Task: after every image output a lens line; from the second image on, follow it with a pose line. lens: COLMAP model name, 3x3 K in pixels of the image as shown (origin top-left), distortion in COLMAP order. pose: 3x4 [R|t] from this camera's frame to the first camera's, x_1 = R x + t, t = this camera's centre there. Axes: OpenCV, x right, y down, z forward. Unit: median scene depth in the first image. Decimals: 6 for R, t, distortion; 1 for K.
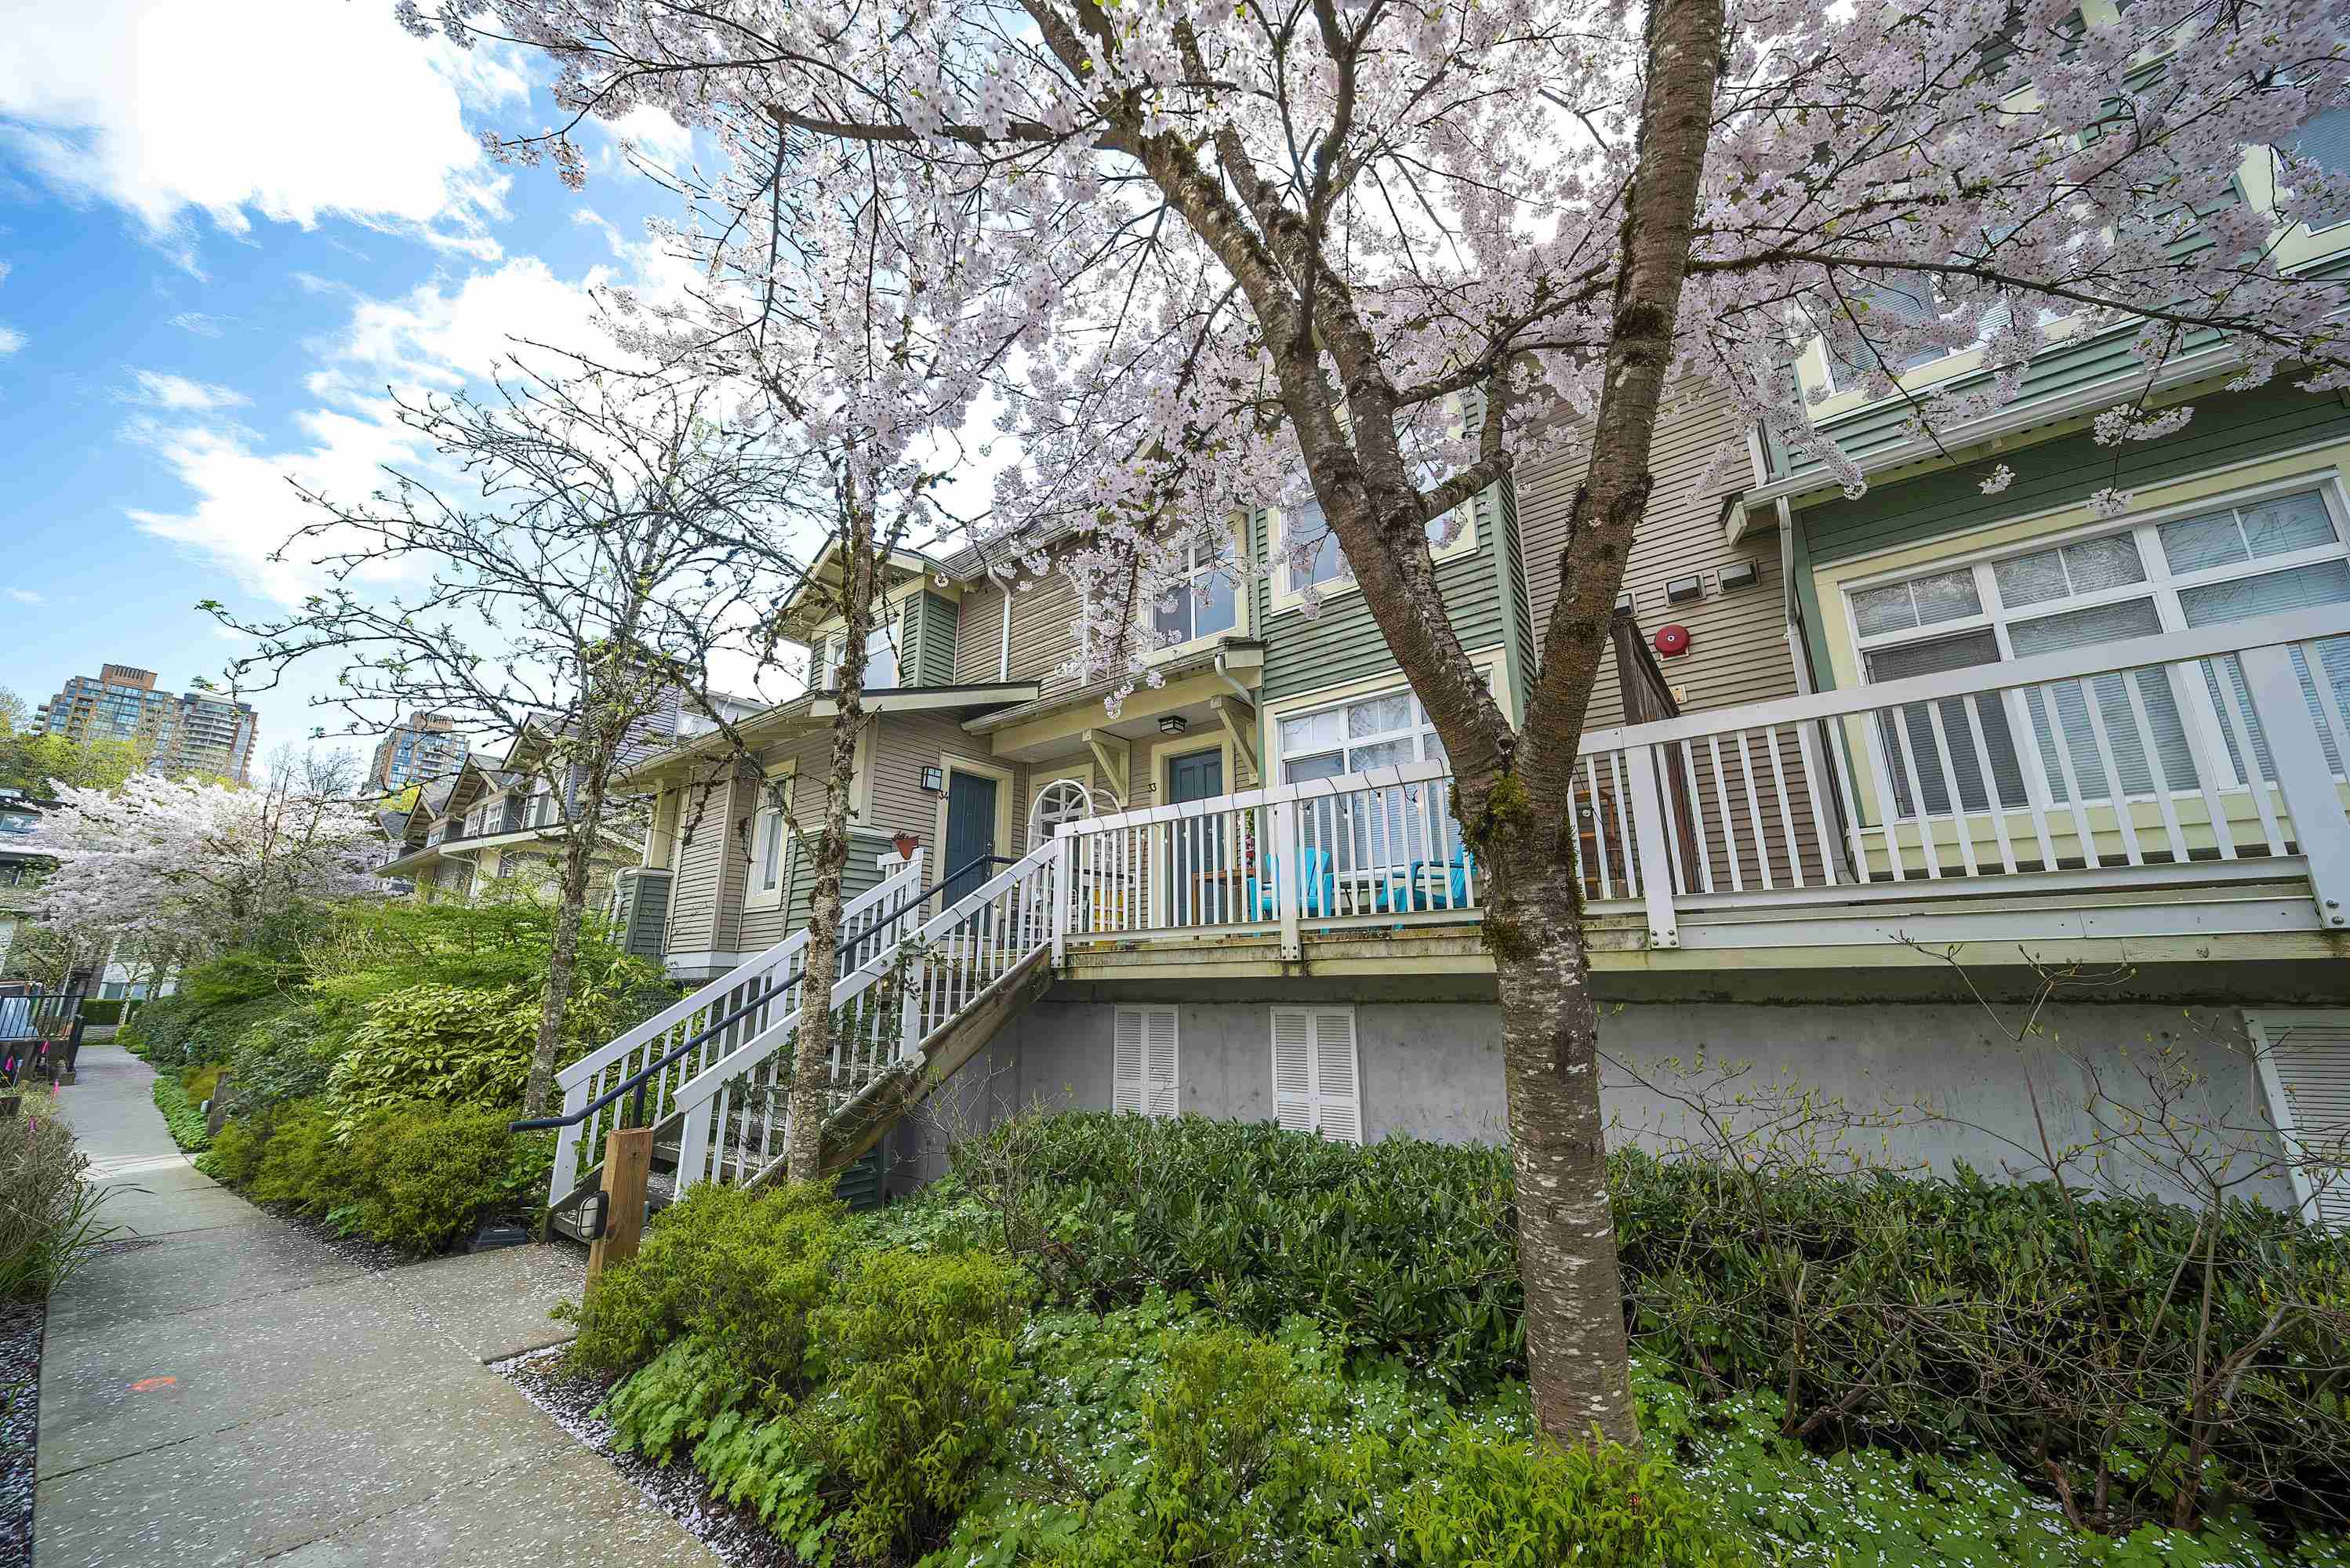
lens RADIAL K [[827.4, 0, 1172.3], [0, 827.4, 784.0], [0, 0, 1]] dist [-0.001322, -0.001714]
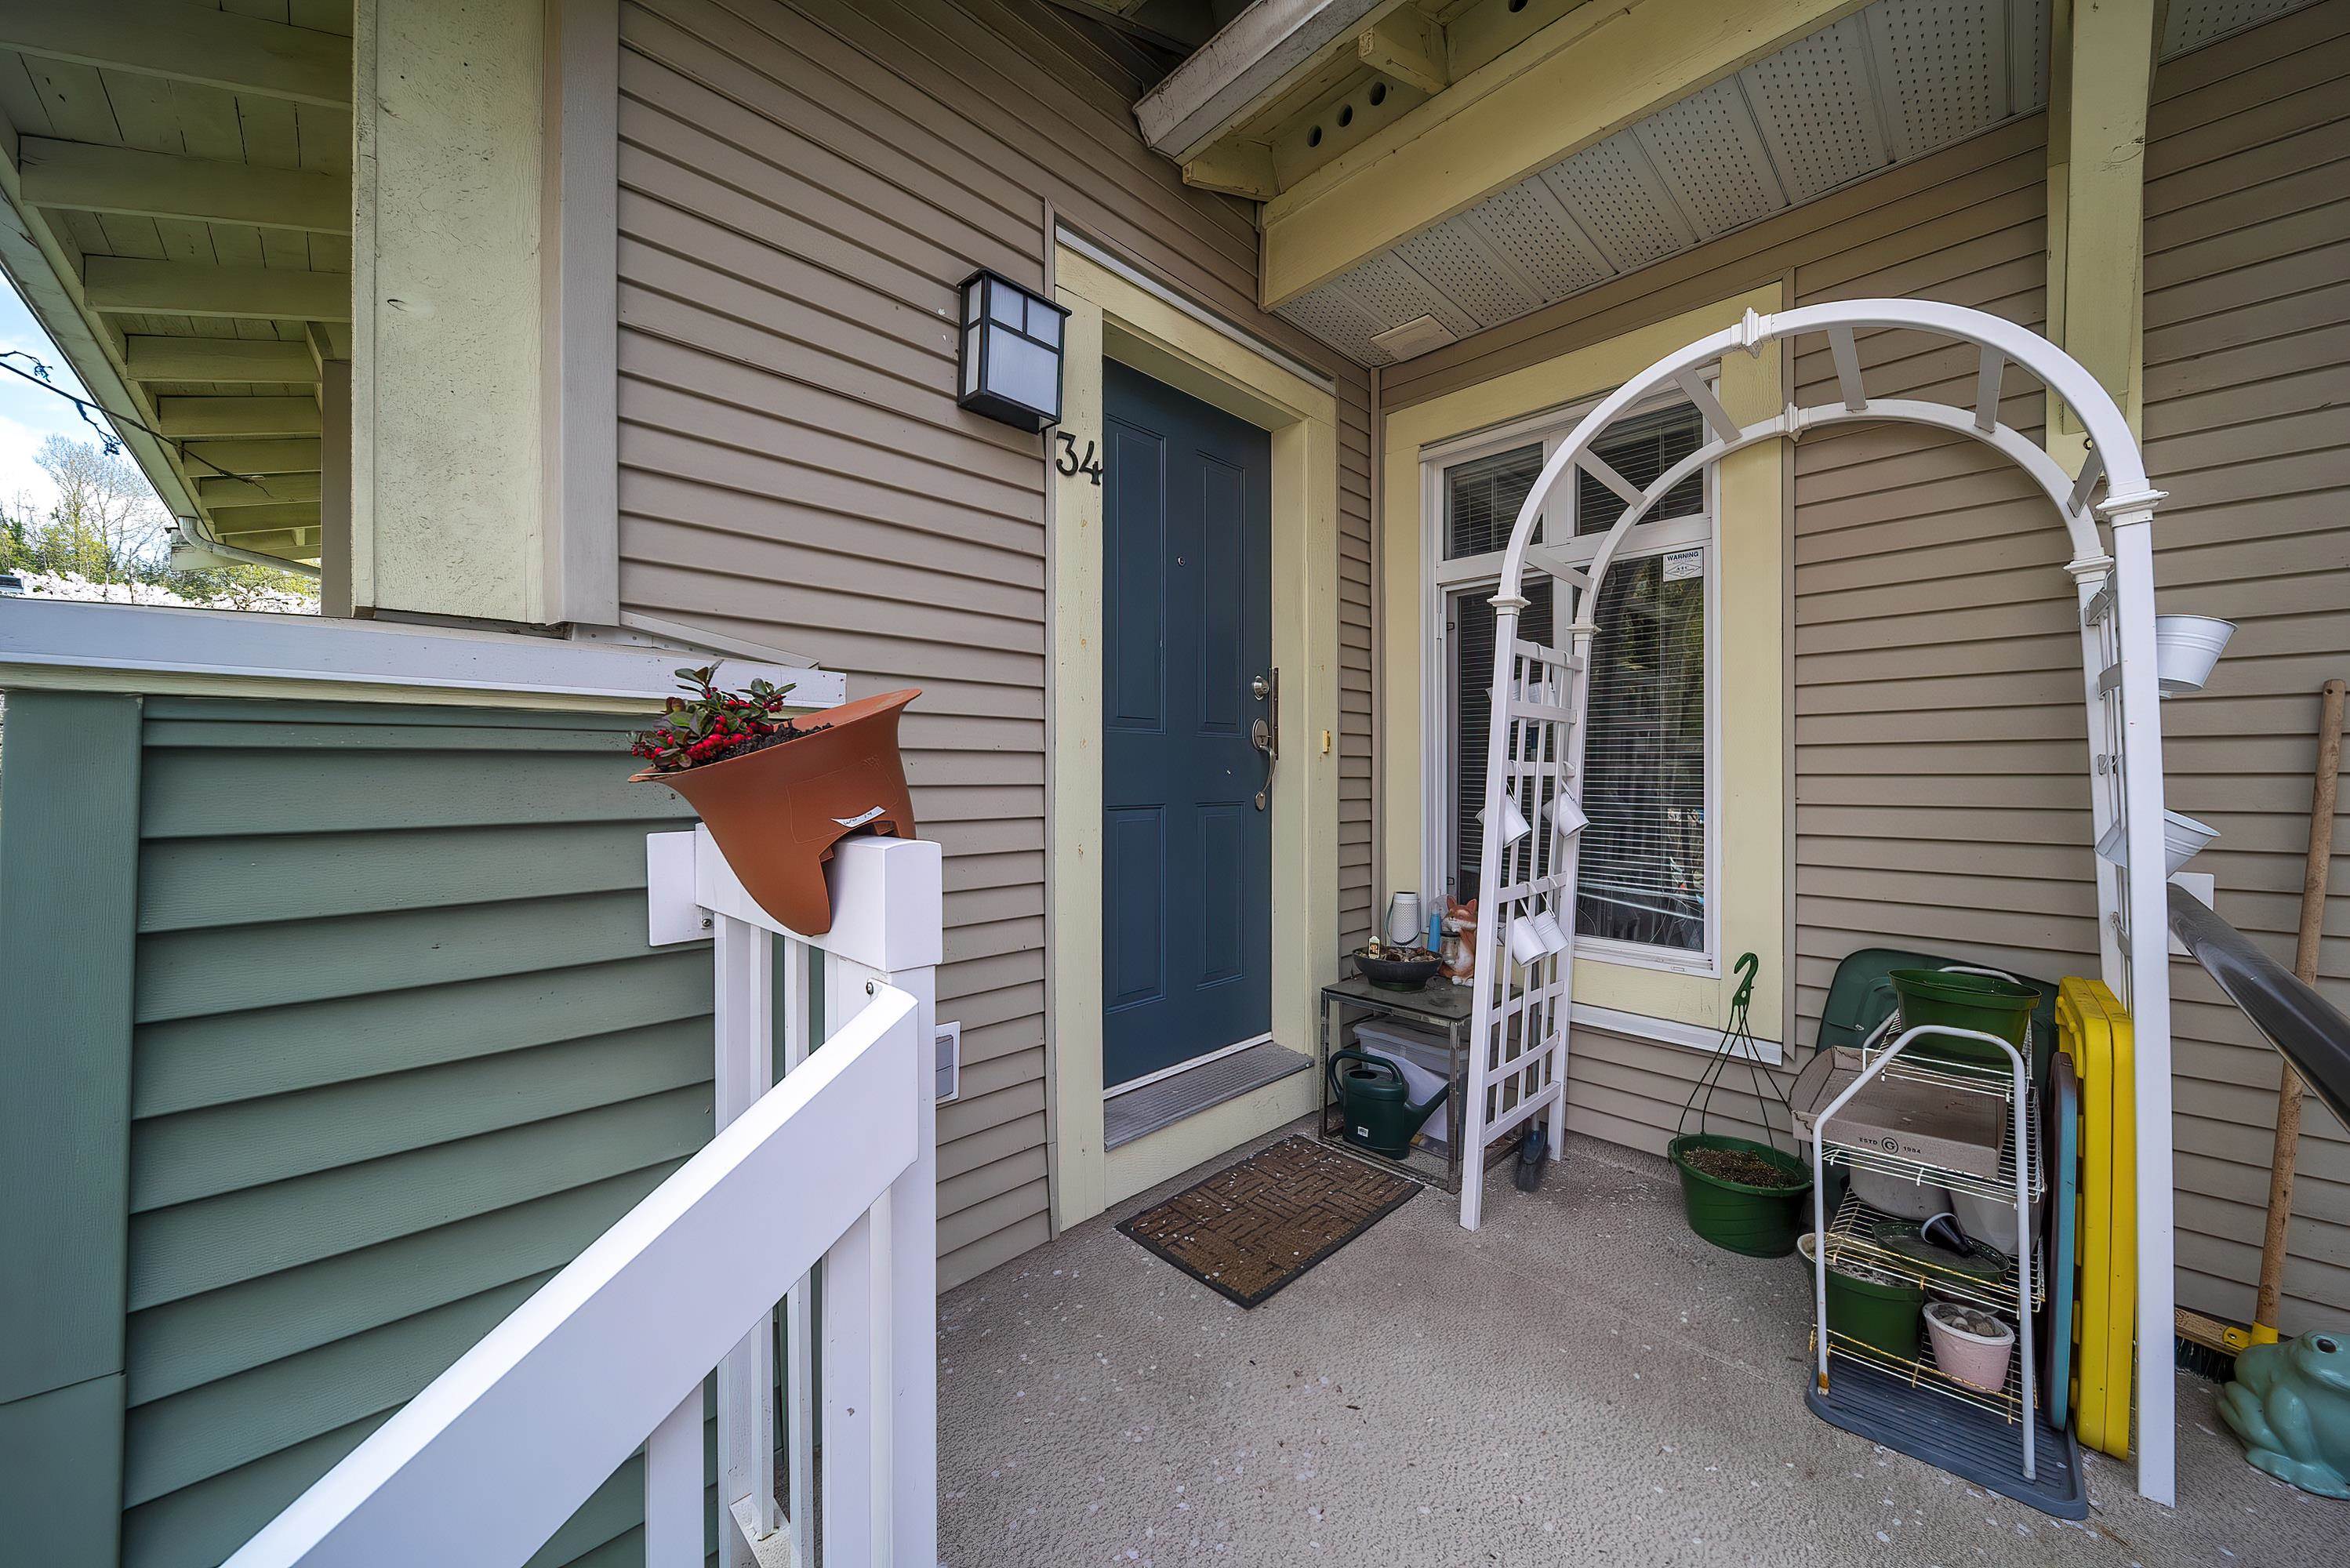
lens RADIAL K [[827.4, 0, 1176.0], [0, 827.4, 781.8], [0, 0, 1]] dist [-0.001322, -0.001714]
pose [[0.990712, 0.007183, -0.135789, -0.228050], [0.025870, 0.970410, 0.240075, 0.041312], [0.133495, -0.241358, 0.961210, 0.801593]]
